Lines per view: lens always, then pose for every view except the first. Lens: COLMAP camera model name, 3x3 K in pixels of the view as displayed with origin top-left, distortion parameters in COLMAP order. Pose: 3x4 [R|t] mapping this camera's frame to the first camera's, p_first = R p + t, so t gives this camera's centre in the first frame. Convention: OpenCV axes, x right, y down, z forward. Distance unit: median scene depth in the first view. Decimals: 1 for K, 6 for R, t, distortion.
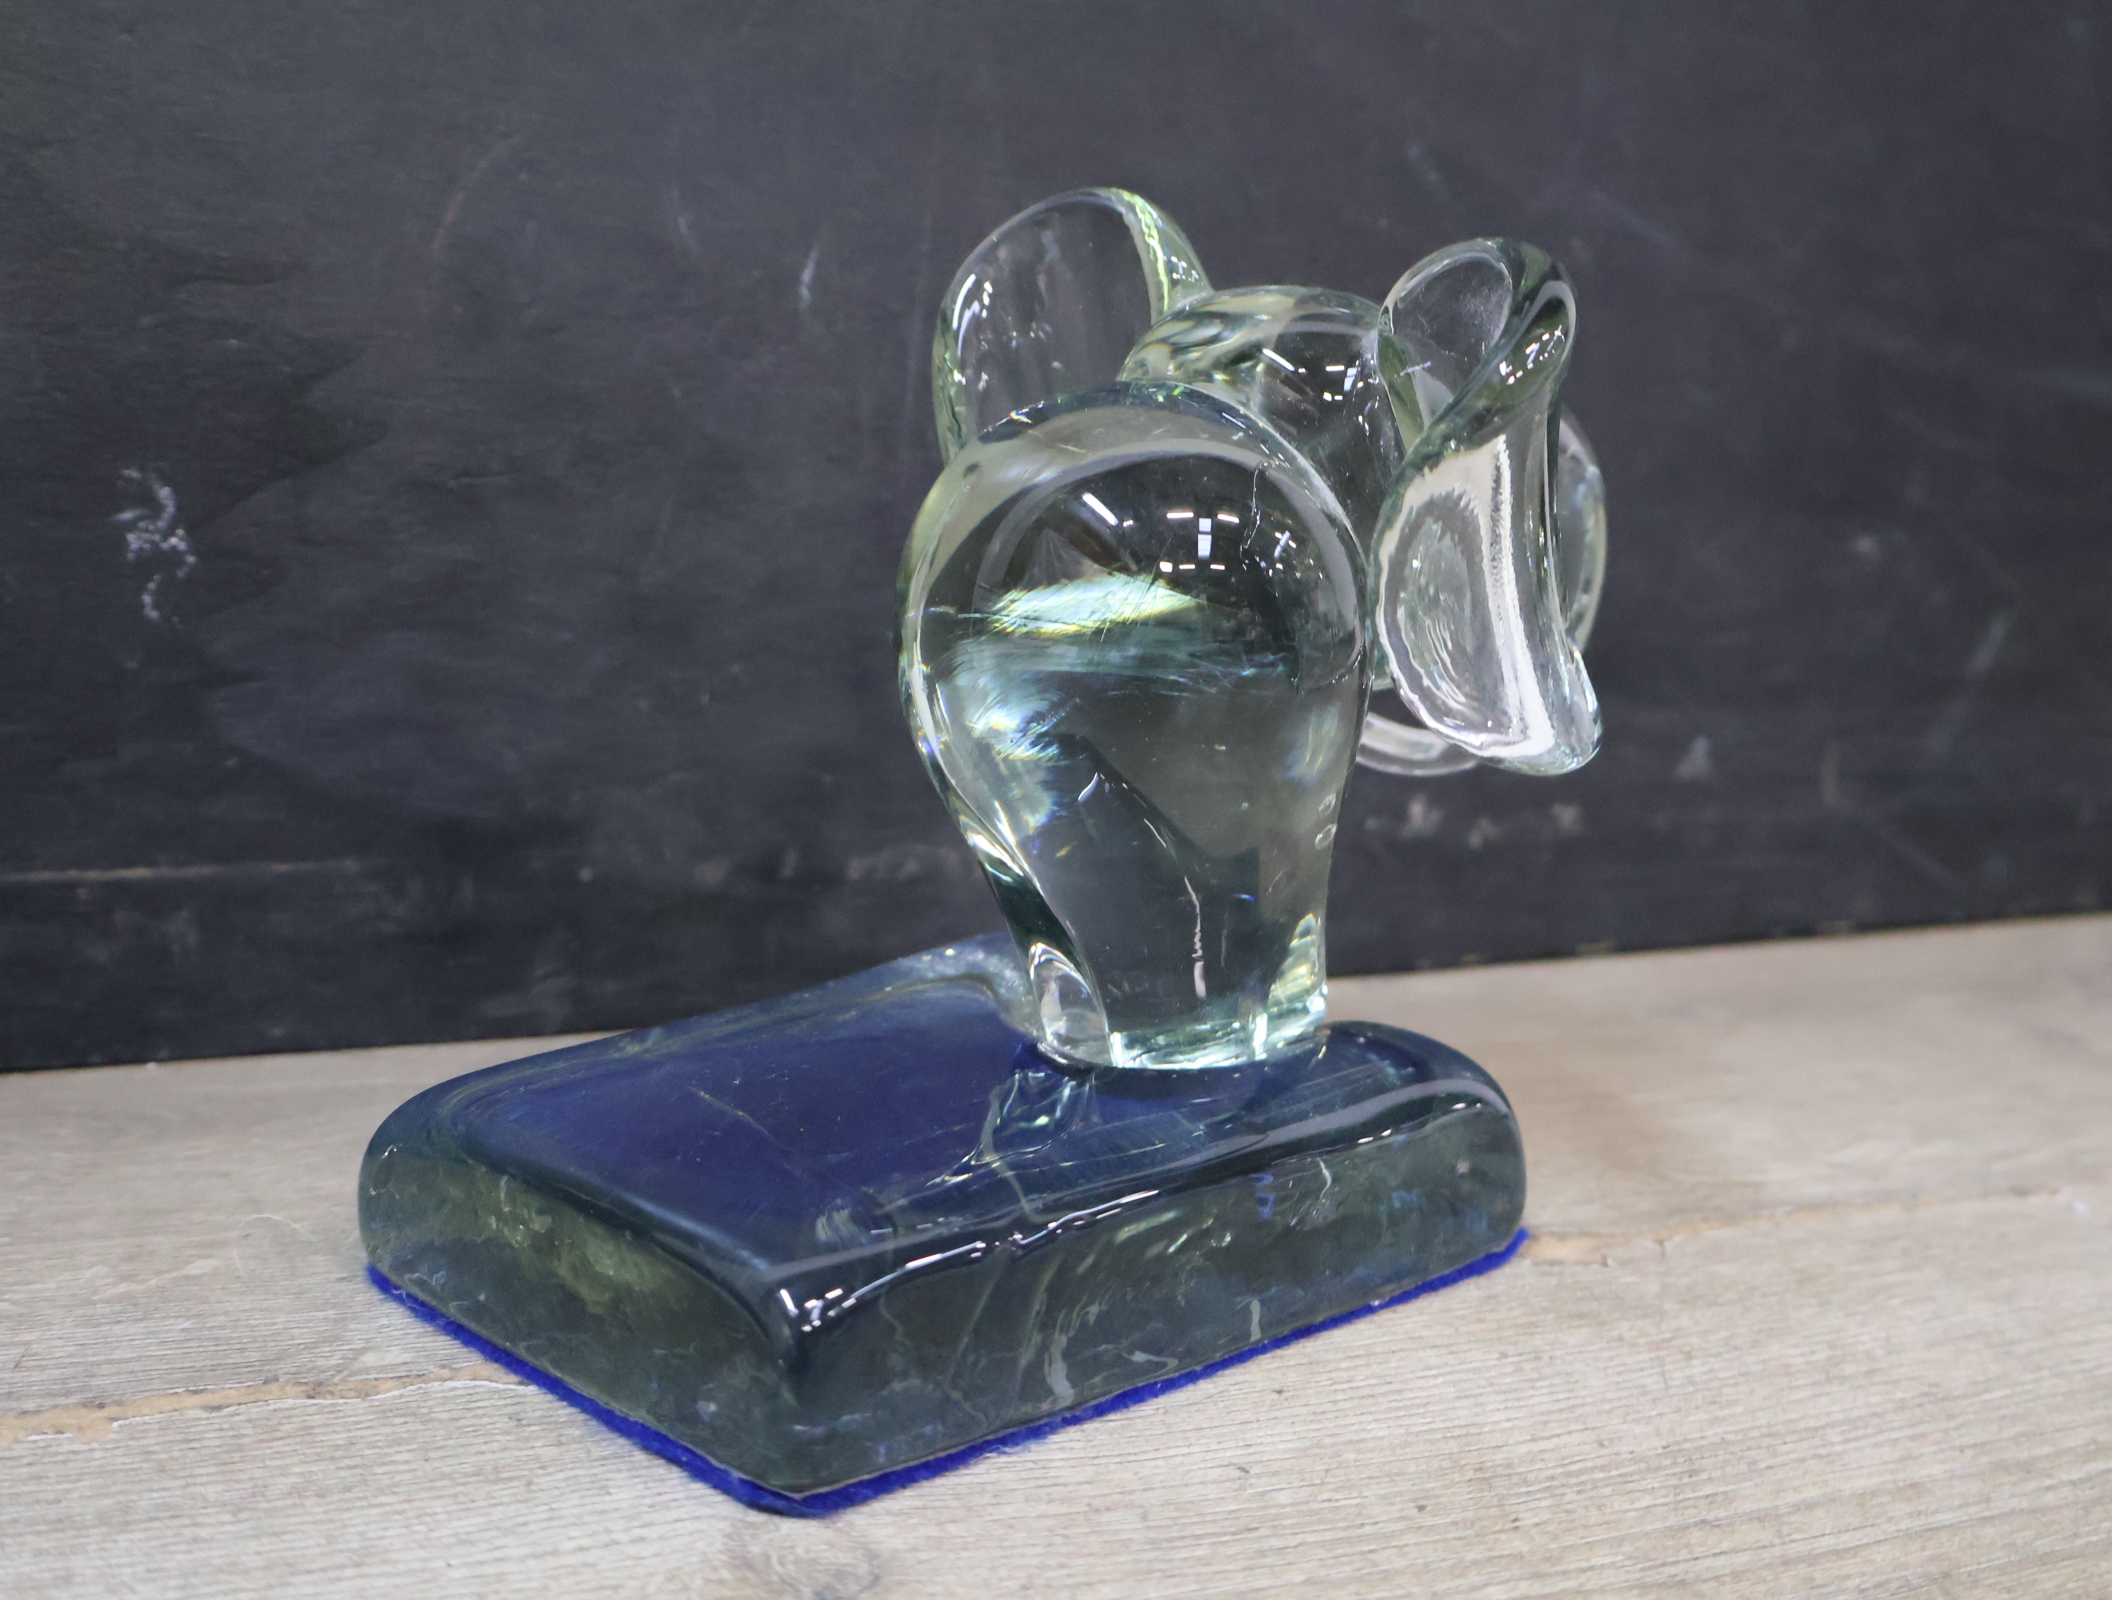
lens RADIAL K [[2637.2, 0, 1062.4], [0, 2637.2, 803.0], [0, 0, 1]] dist [0.005209, 0.000000]
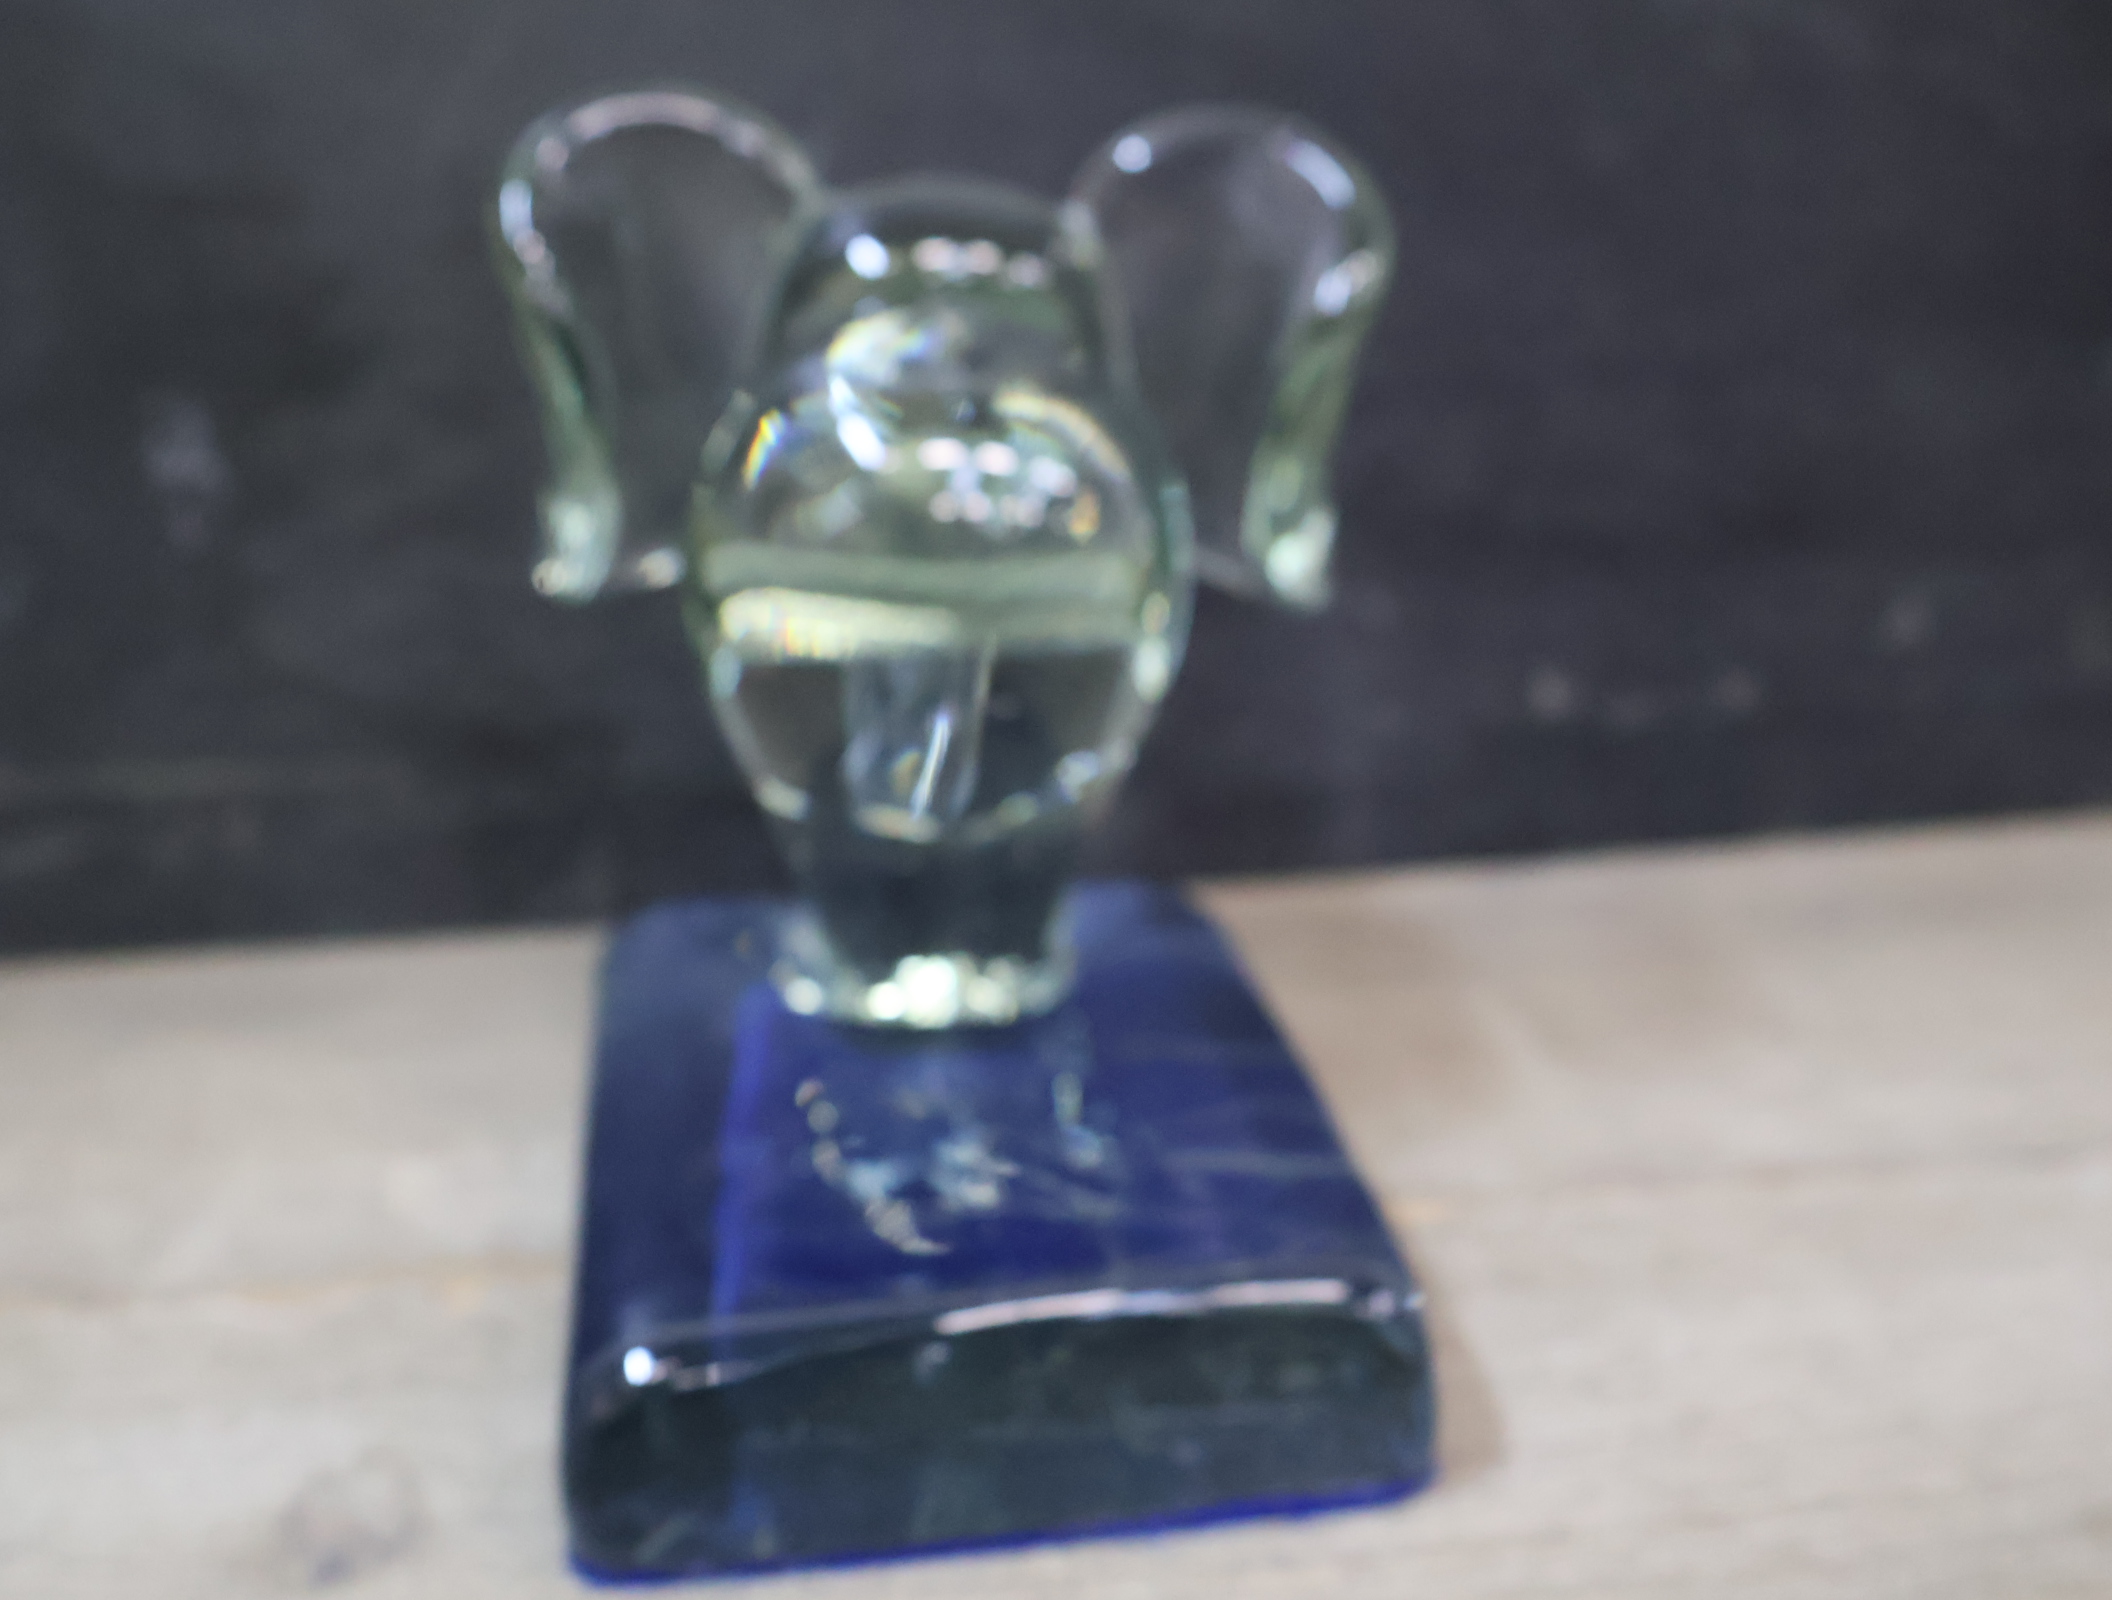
lens RADIAL K [[2637.2, 0, 1044.5], [0, 2637.2, 813.5], [0, 0, 1]] dist [0.005209, 0.000000]
pose [[0.949399, 0.006739, -0.313999, 0.380286], [0.021933, 0.995906, 0.087690, -0.056210], [0.313305, -0.090140, 0.945365, 0.111102]]
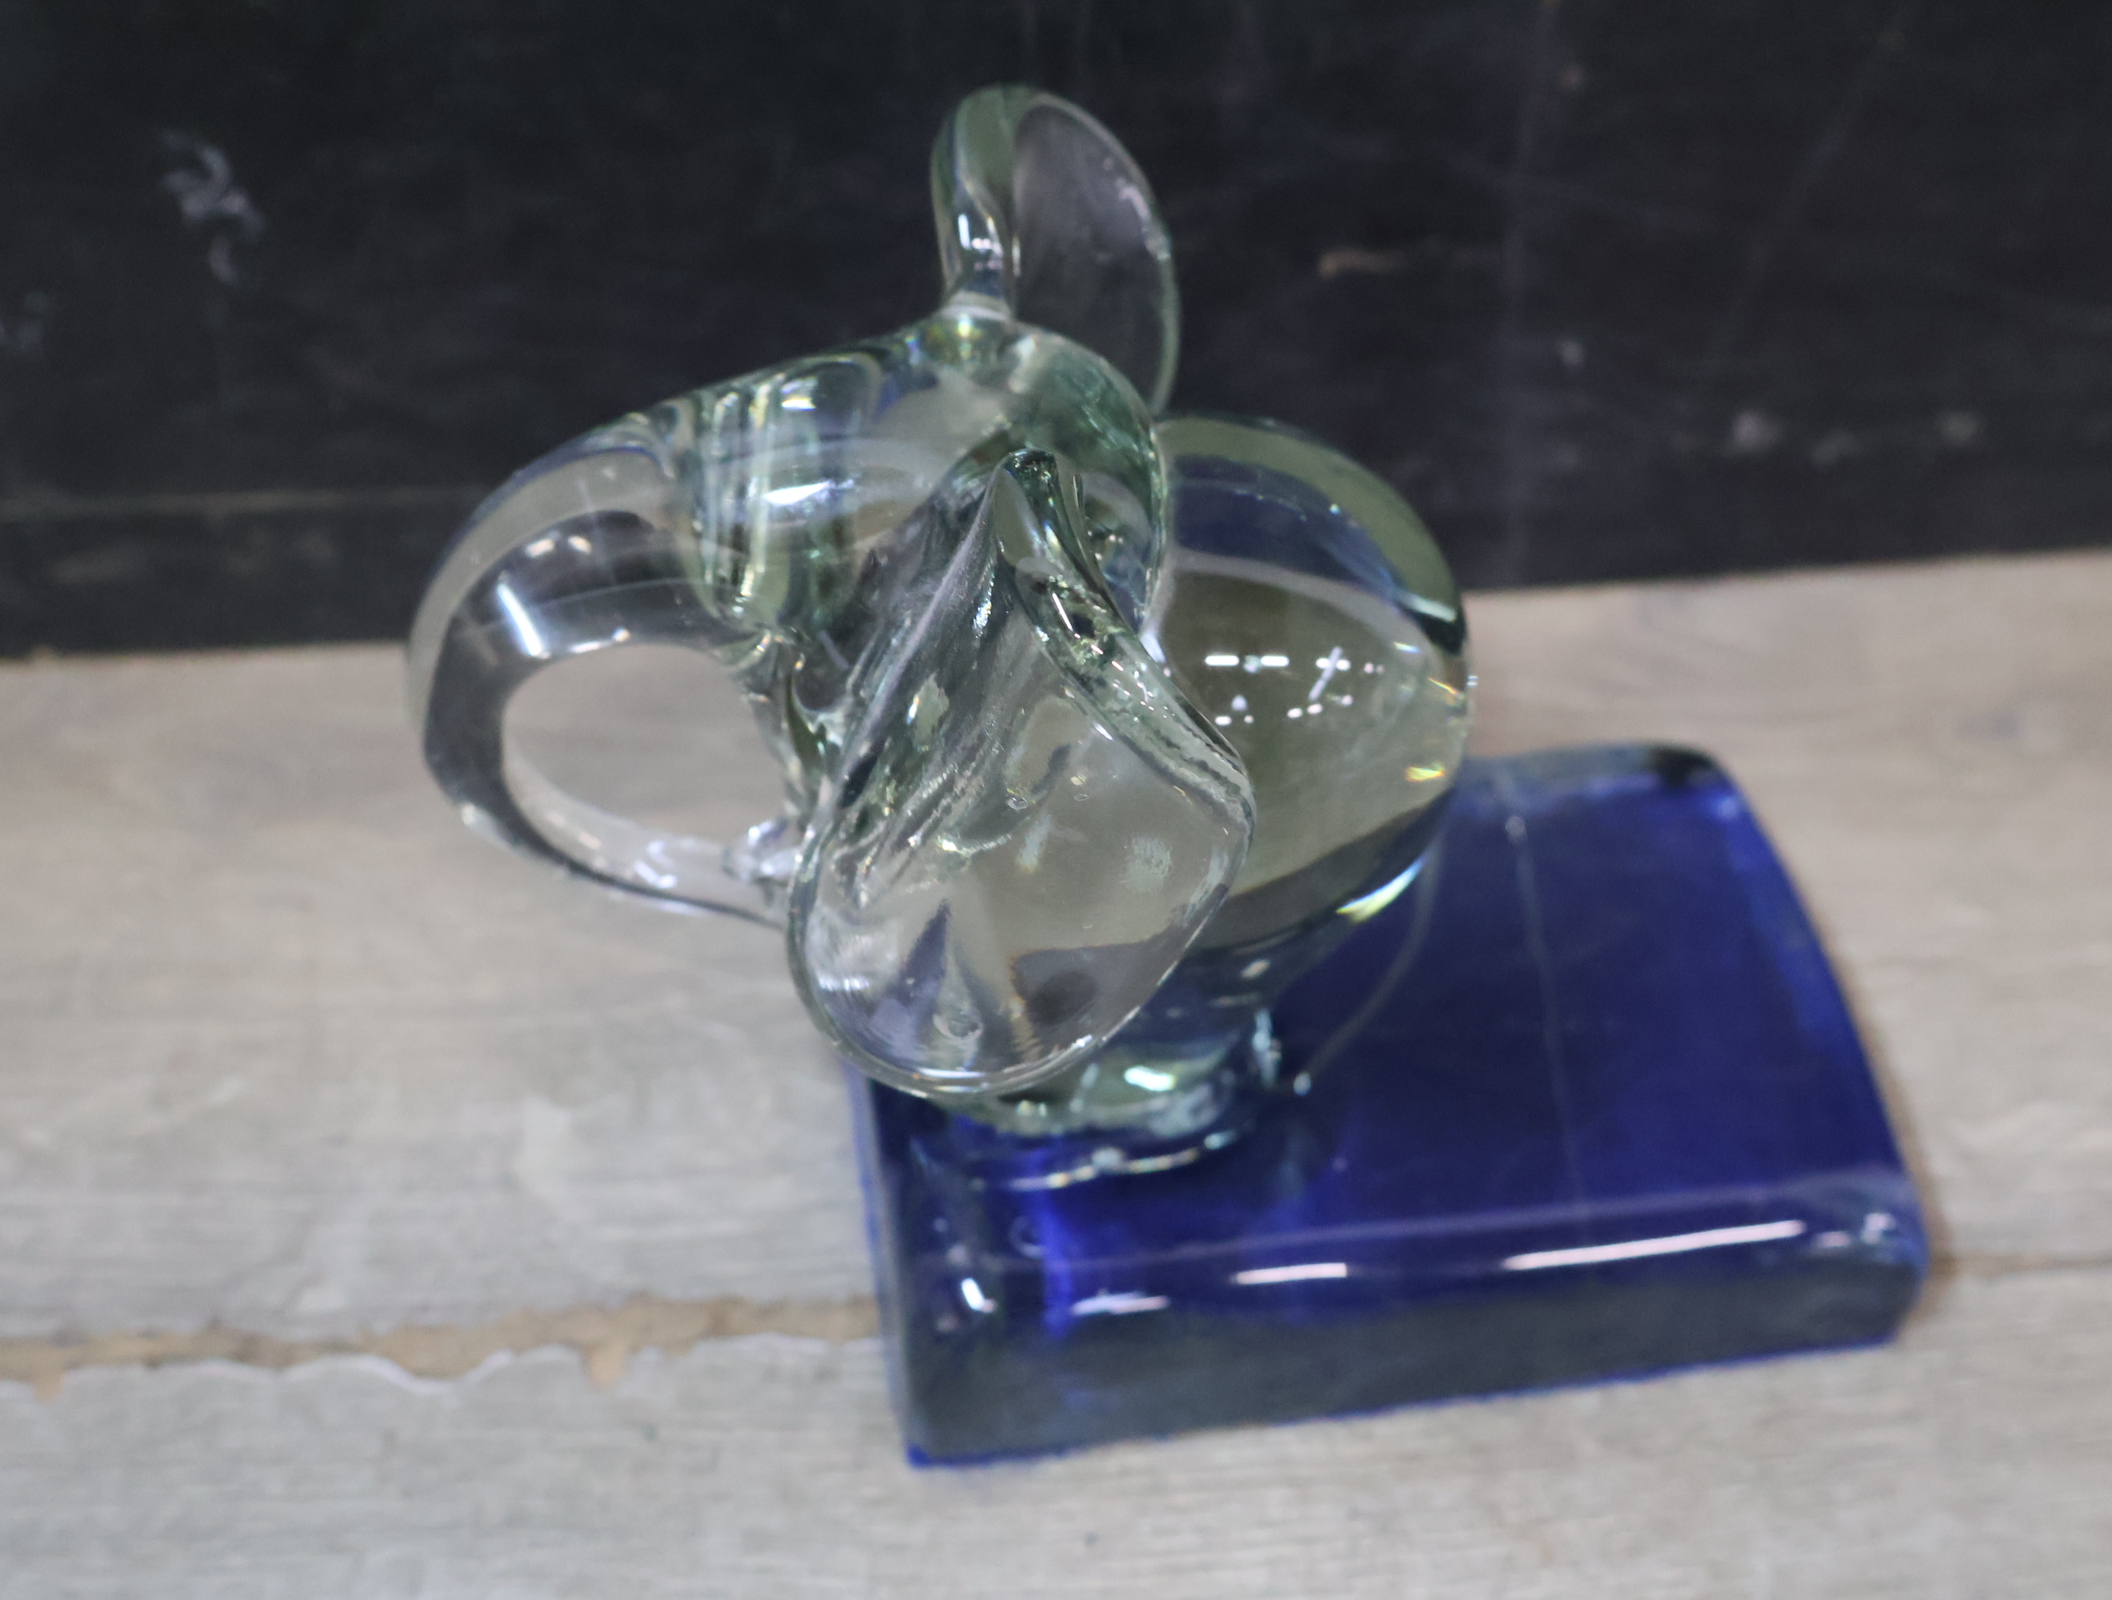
lens RADIAL K [[2637.2, 0, 1048.9], [0, 2637.2, 804.3], [0, 0, 1]] dist [0.005209, 0.000000]
pose [[0.939759, 0.212057, -0.268113, 0.260070], [-0.016686, 0.811851, 0.583626, -0.560932], [0.341430, -0.543994, 0.766483, 0.340667]]
